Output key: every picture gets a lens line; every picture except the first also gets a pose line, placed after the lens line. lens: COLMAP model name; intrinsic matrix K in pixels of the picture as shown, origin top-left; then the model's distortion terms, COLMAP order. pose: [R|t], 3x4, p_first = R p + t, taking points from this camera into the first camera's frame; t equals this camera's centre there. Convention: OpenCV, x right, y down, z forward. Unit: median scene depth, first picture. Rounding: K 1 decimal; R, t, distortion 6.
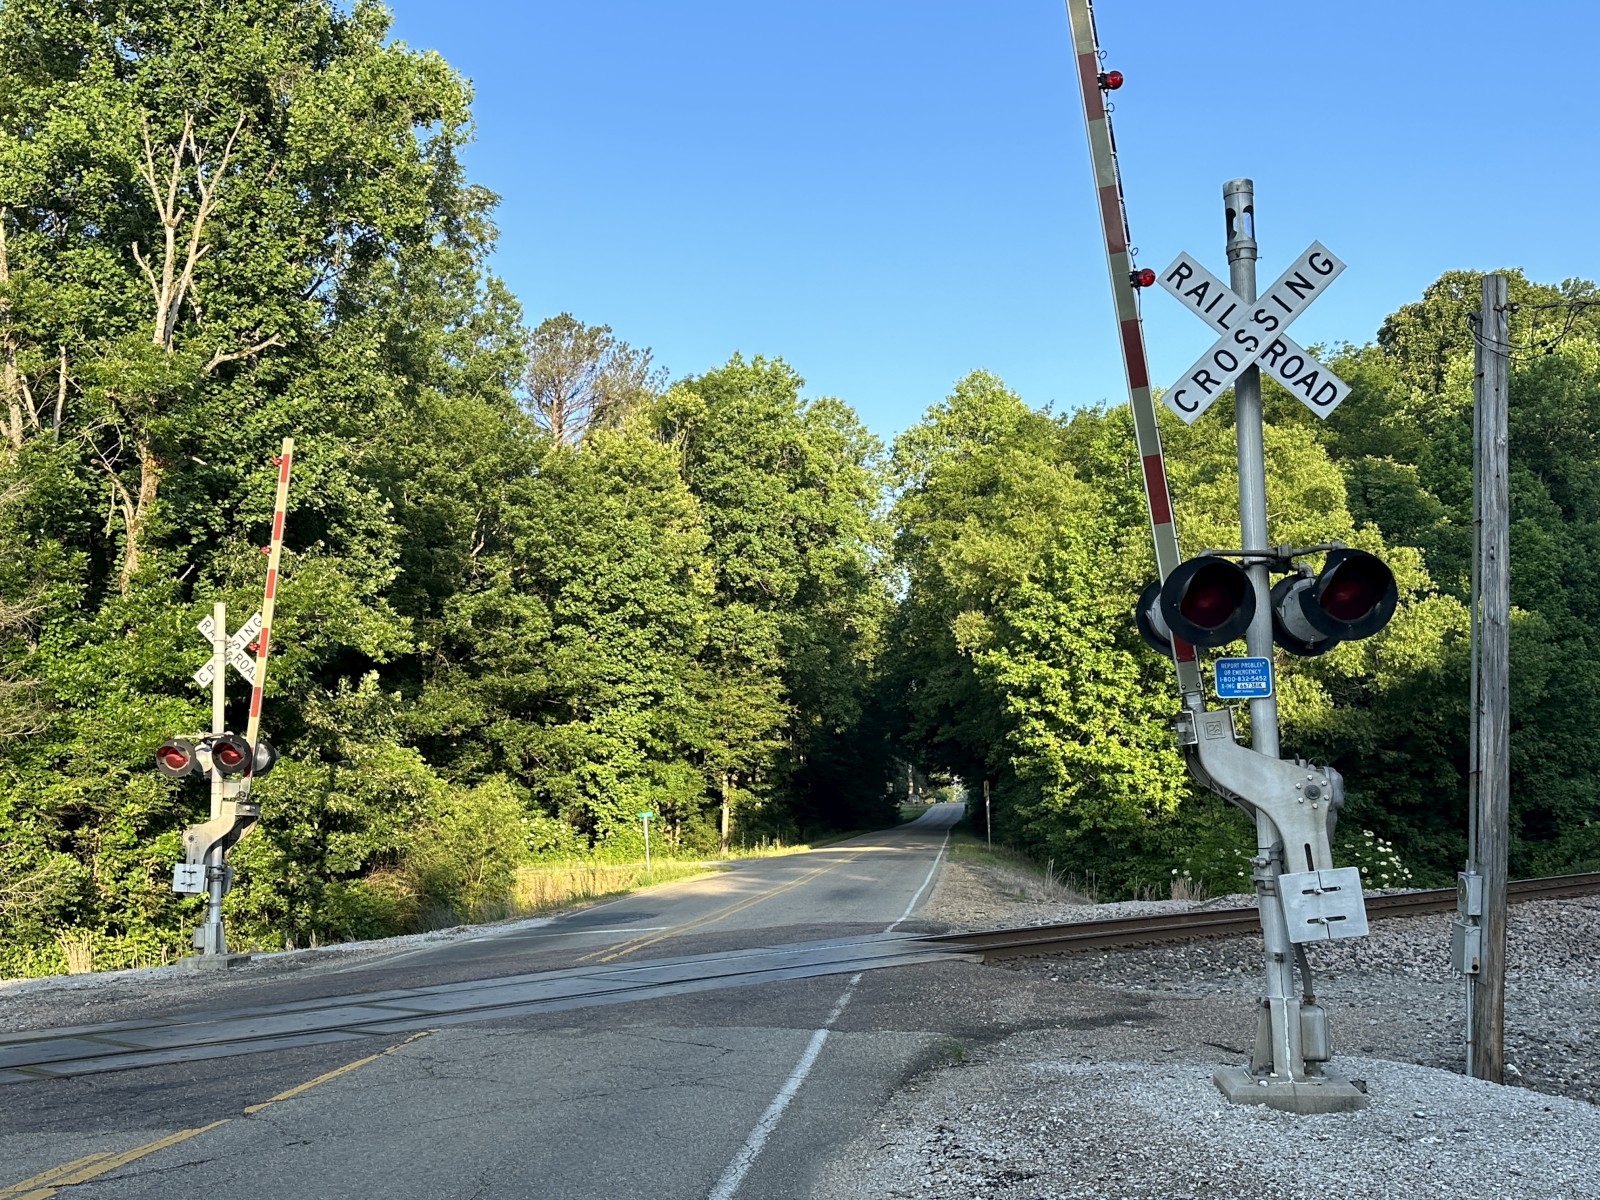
lens RADIAL K [[1648.7, 0, 787.6], [0, 1648.7, 604.1], [0, 0, 1]] dist [0.189335, -0.417593]
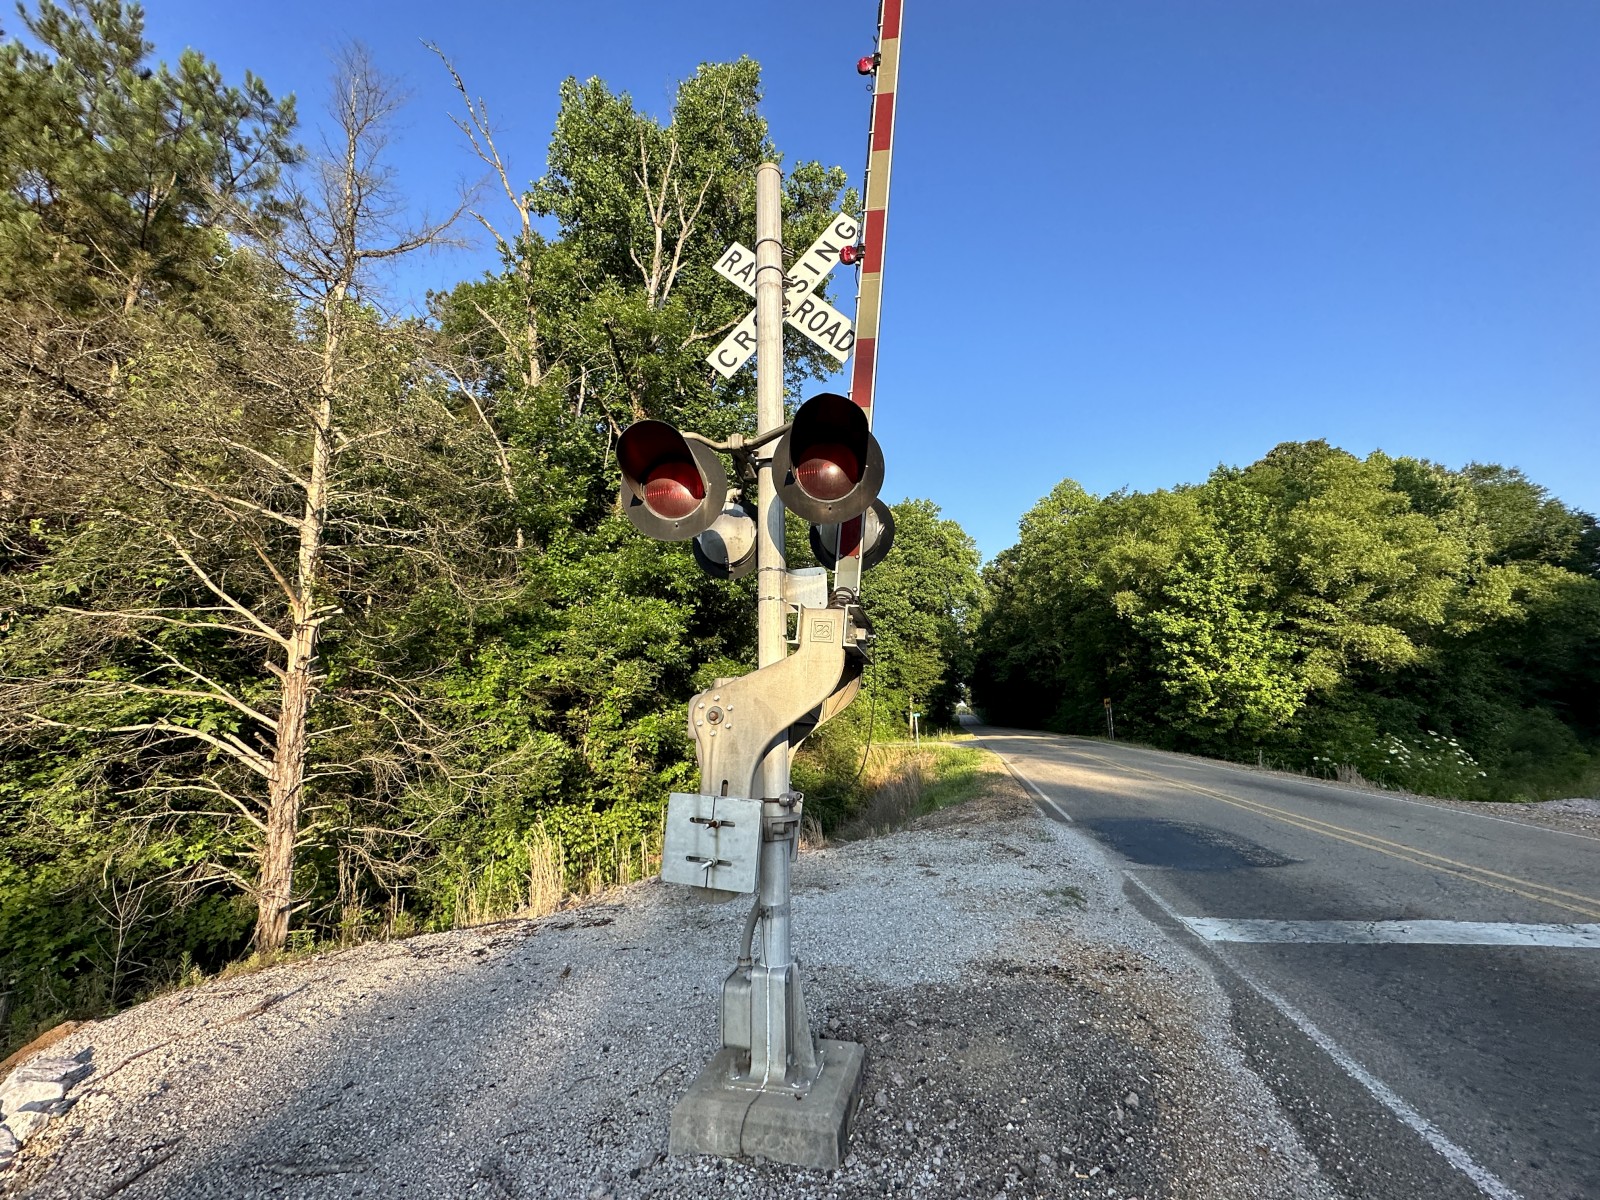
lens RADIAL K [[634.0, 0, 799.0], [0, 634.0, 599.6], [0, 0, 1]] dist [-0.002379, -0.000028]
pose [[0.992376, -0.006196, -0.123090, -0.096780], [-0.001058, 0.998270, -0.058782, 0.037120], [0.123241, 0.058464, 0.990653, 0.262408]]
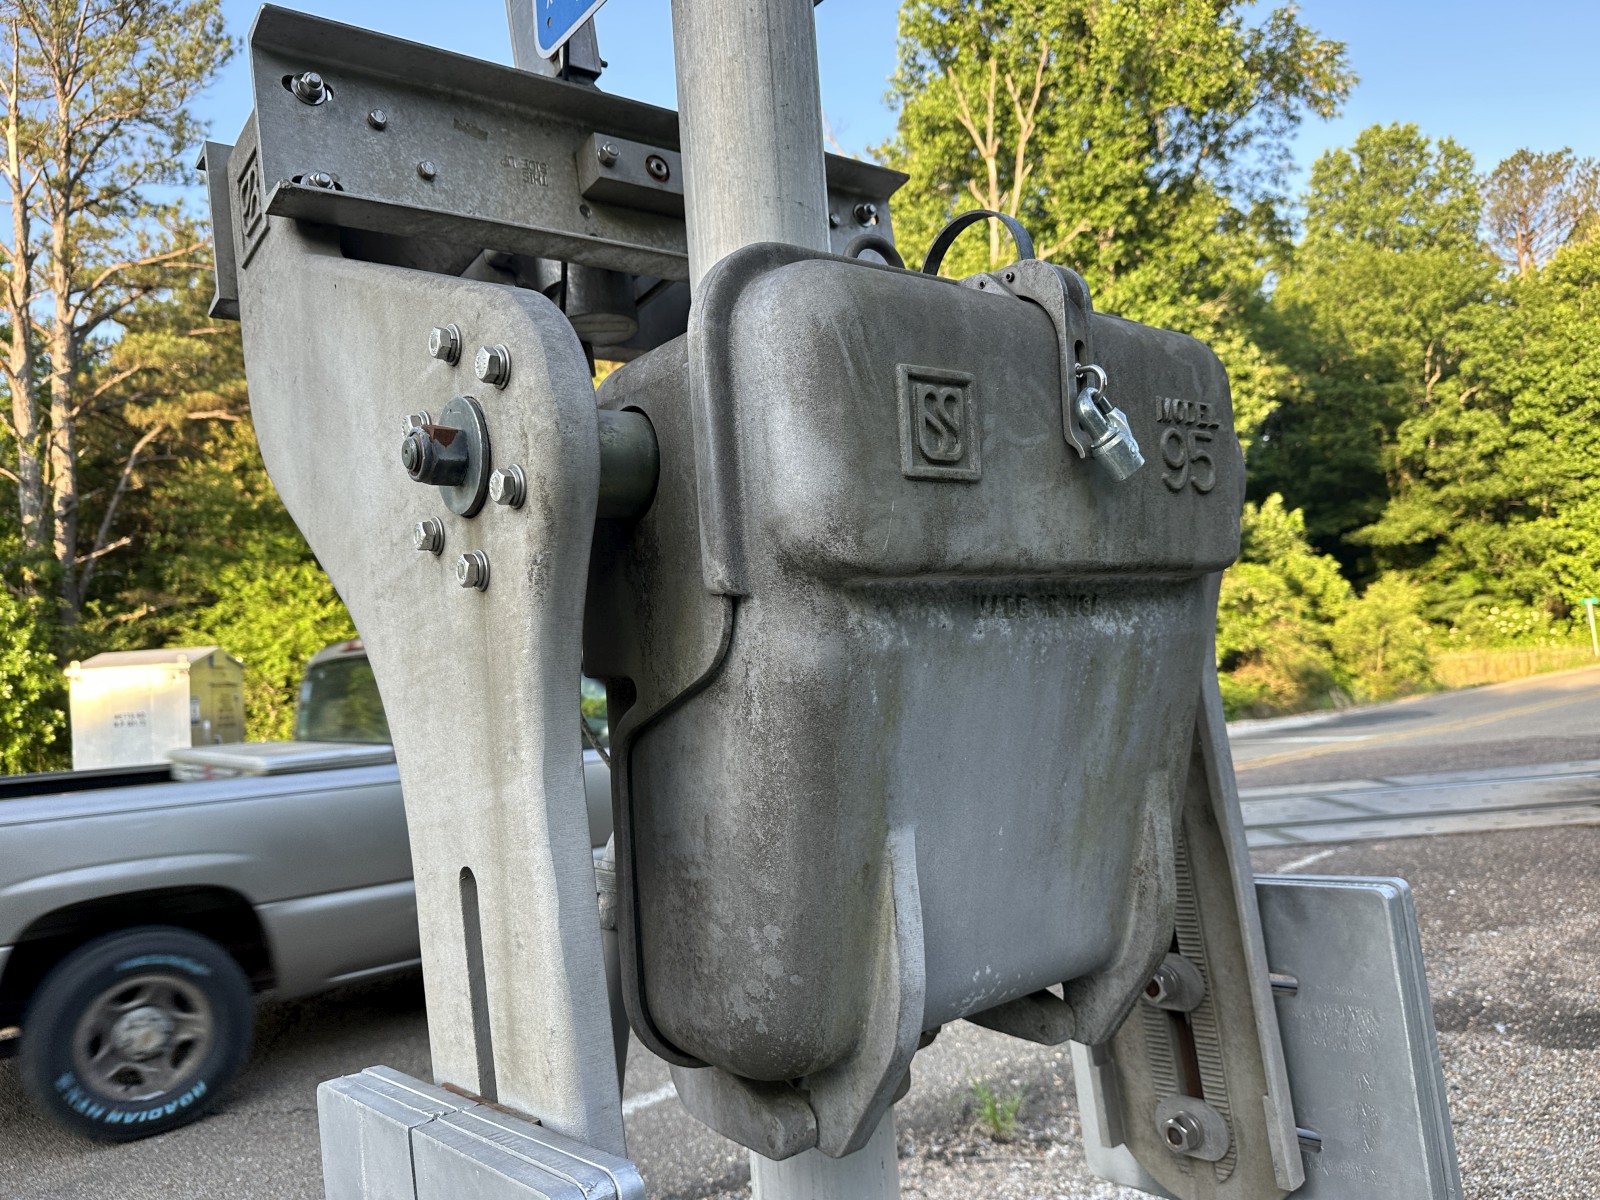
lens RADIAL K [[1150.1, 0, 800.9], [0, 1150.1, 606.0], [0, 0, 1]] dist [-0.002828, -0.002035]
pose [[0.713558, -0.058820, -0.698123, 0.048856], [0.139367, 0.988472, 0.059166, 0.015185], [0.686595, -0.139513, 0.713529, 0.119419]]
